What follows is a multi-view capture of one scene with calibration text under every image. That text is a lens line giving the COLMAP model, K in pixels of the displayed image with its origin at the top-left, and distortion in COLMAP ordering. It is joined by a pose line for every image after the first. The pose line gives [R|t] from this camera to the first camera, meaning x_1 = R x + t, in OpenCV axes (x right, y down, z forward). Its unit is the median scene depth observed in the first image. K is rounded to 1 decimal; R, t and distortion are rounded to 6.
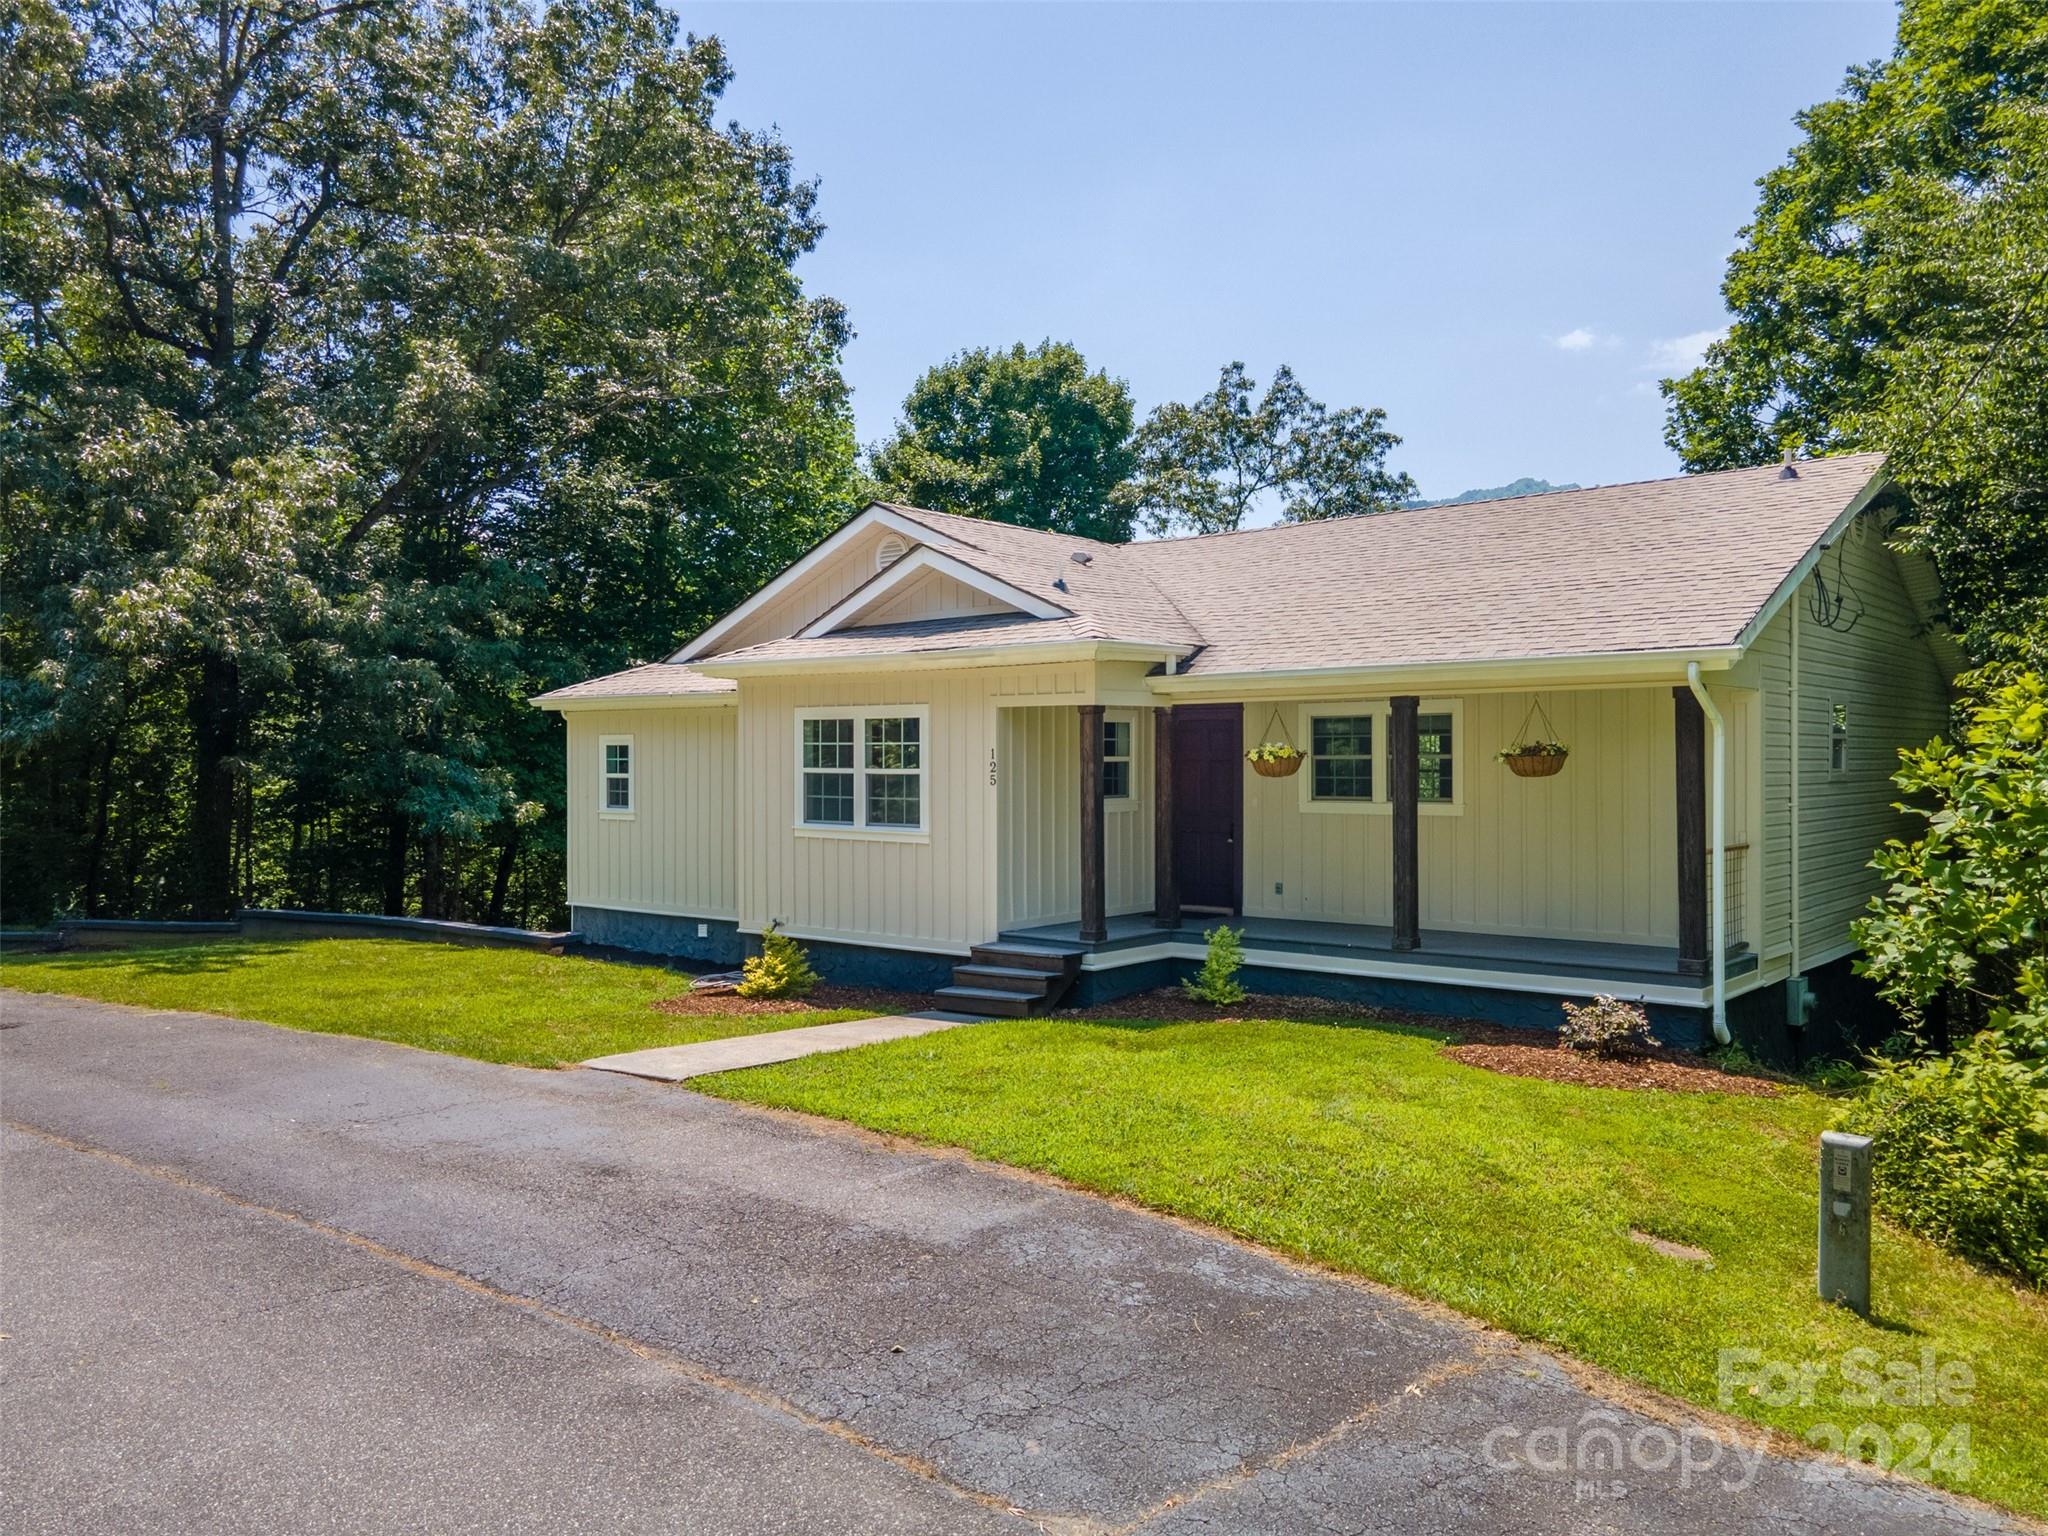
lens RADIAL K [[1496.6, 0, 1025.4], [0, 1496.6, 758.2], [0, 0, 1]] dist [0.037168, 0.002256]
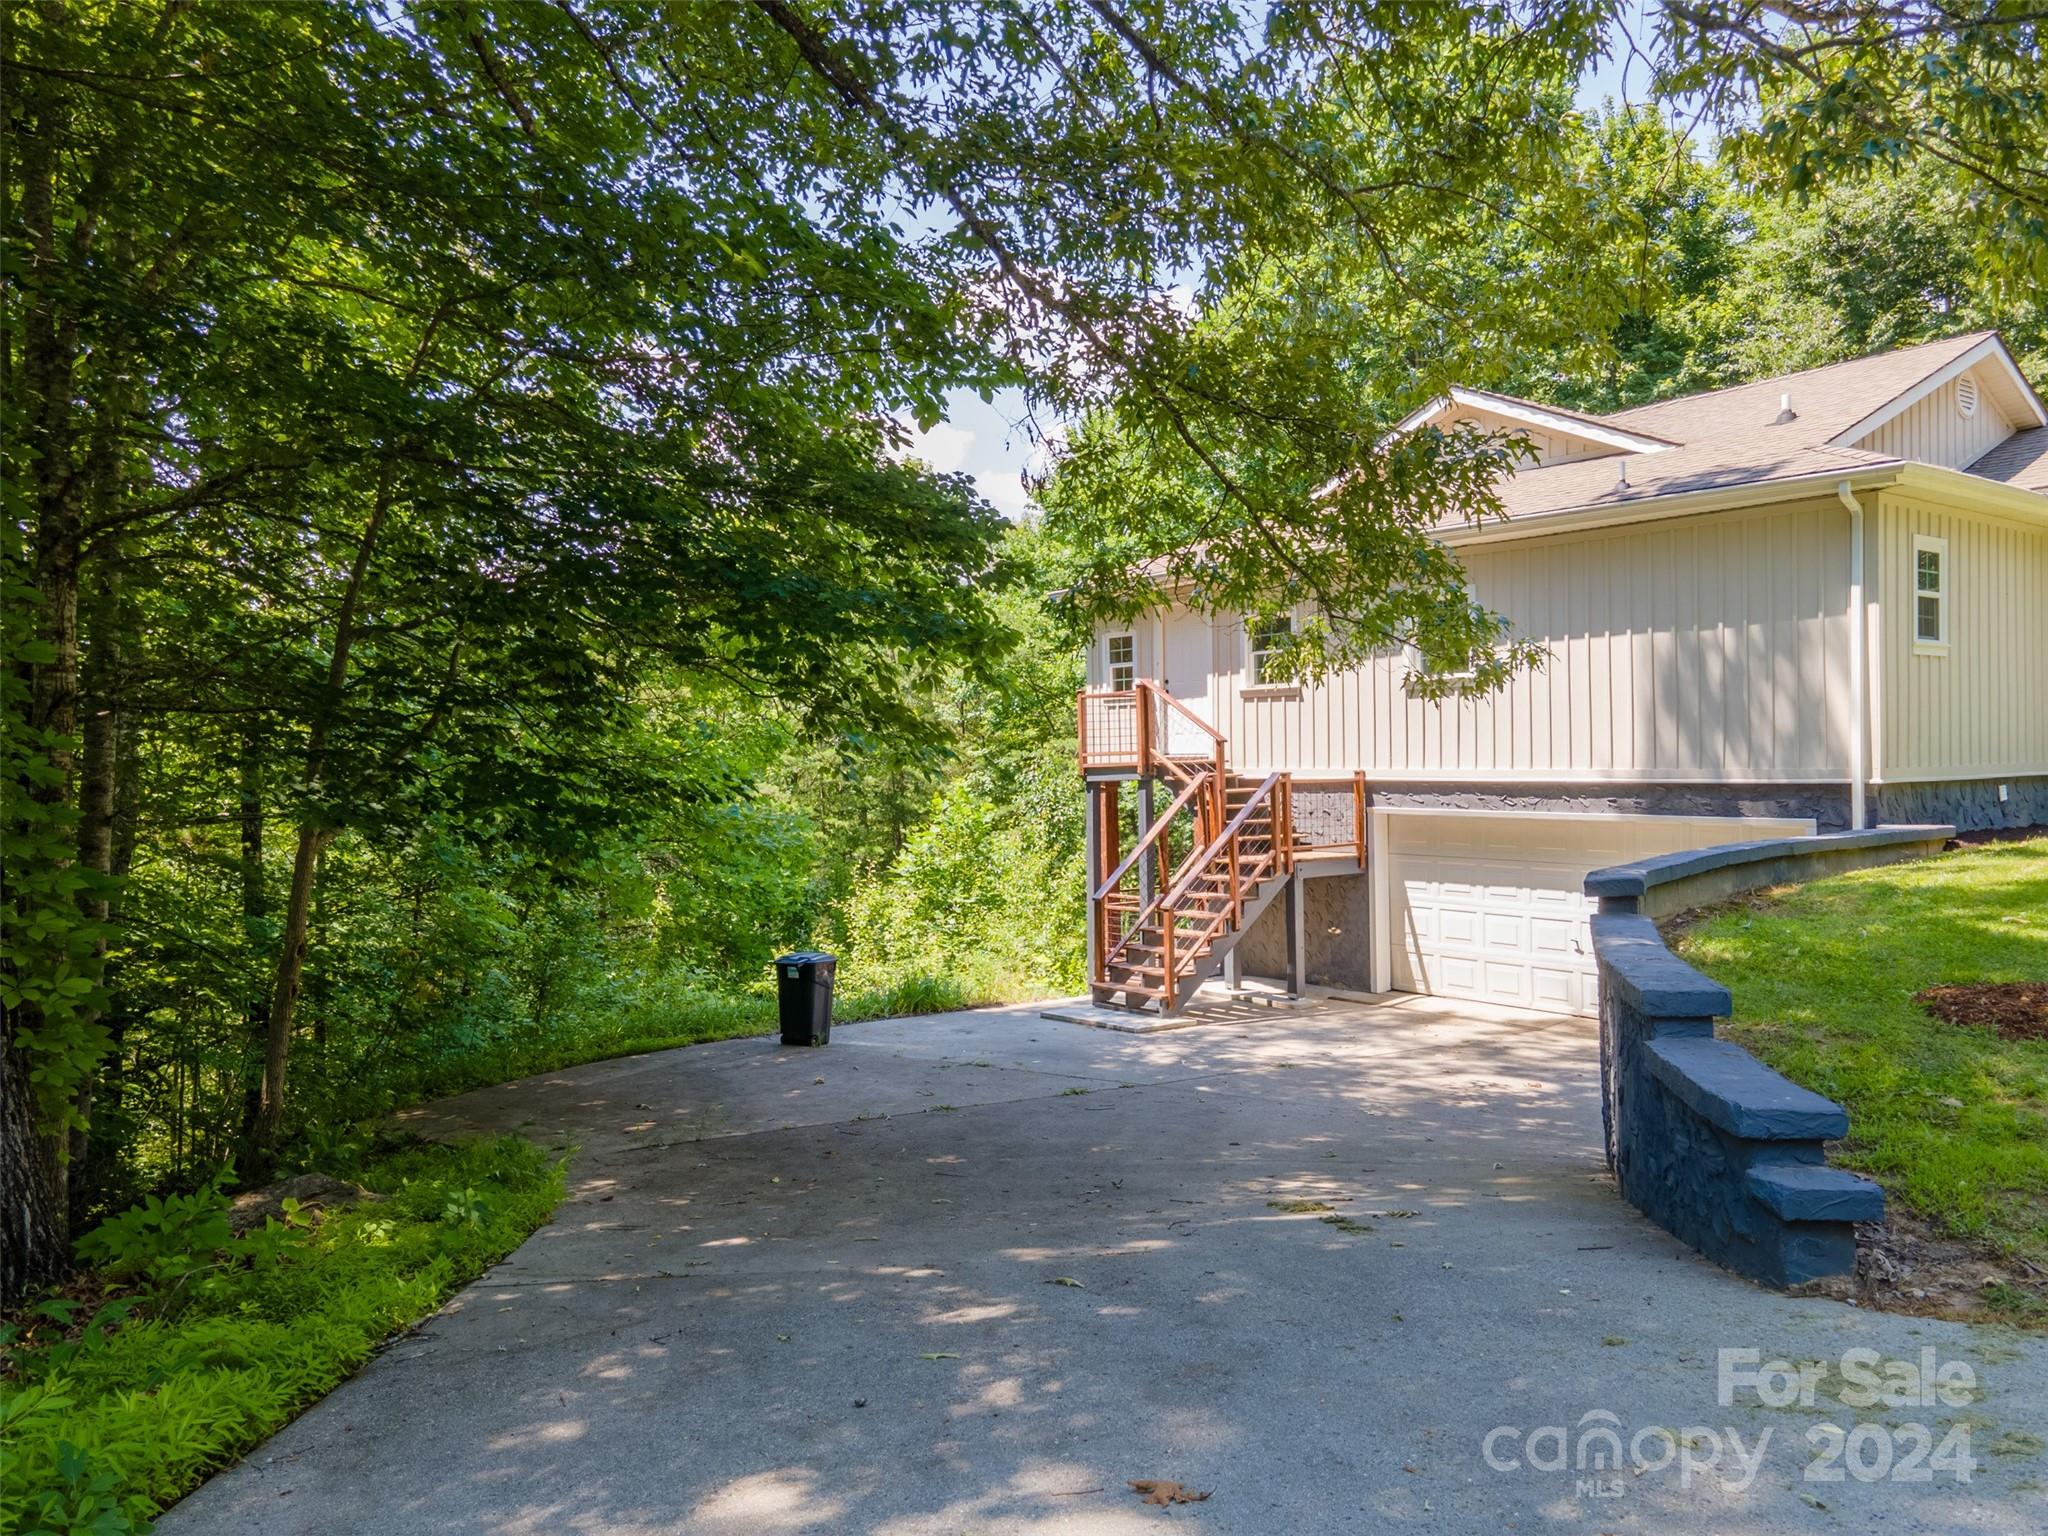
lens RADIAL K [[1476.5, 0, 1024.0], [0, 1476.5, 768.0], [0, 0, 1]] dist [0.033343, -0.006281]
pose [[0.216094, -0.005660, 0.976356, -1.290971], [0.017959, 0.999837, 0.001822, 0.104158], [-0.976207, 0.017141, 0.216160, 1.542661]]
